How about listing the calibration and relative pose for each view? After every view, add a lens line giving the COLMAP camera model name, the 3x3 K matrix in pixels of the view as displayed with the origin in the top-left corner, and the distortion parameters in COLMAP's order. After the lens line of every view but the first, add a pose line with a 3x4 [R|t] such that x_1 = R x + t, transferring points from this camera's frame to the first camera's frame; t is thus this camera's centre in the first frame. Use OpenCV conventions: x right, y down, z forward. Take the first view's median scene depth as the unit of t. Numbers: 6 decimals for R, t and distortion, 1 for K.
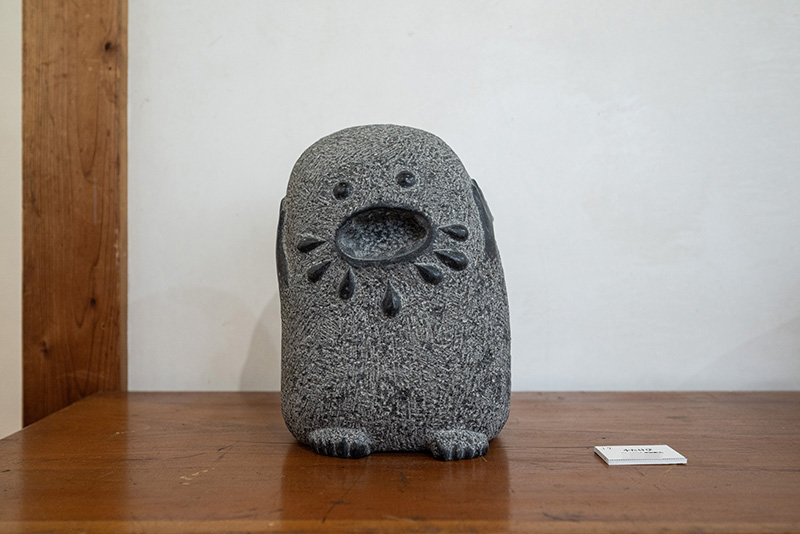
lens RADIAL K [[596.0, 0, 398.6], [0, 596.0, 272.2], [0, 0, 1]] dist [-0.003951, -0.004177]
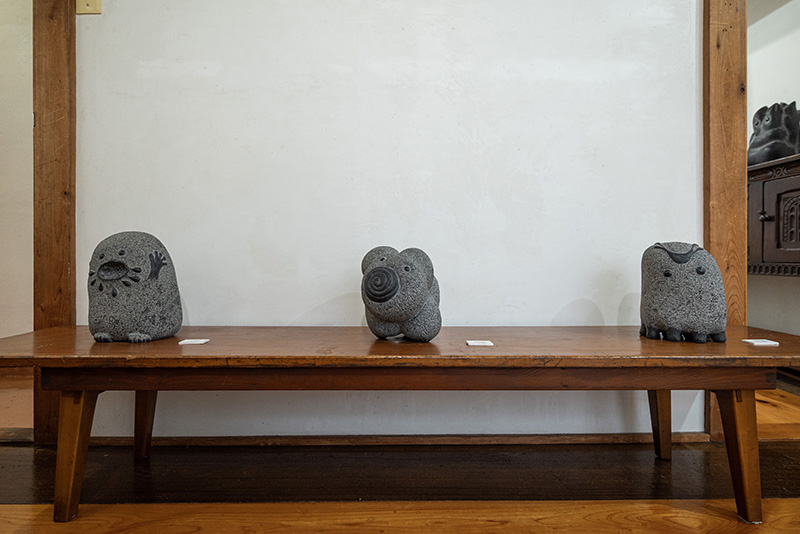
lens RADIAL K [[384.0, 0, 400.1], [0, 384.0, 264.5], [0, 0, 1]] dist [-0.001477, 0.000080]
pose [[0.999926, 0.003862, -0.011576, 1.501690], [-0.003972, 0.999947, -0.009491, -0.082221], [0.011539, 0.009536, 0.999888, -0.997764]]
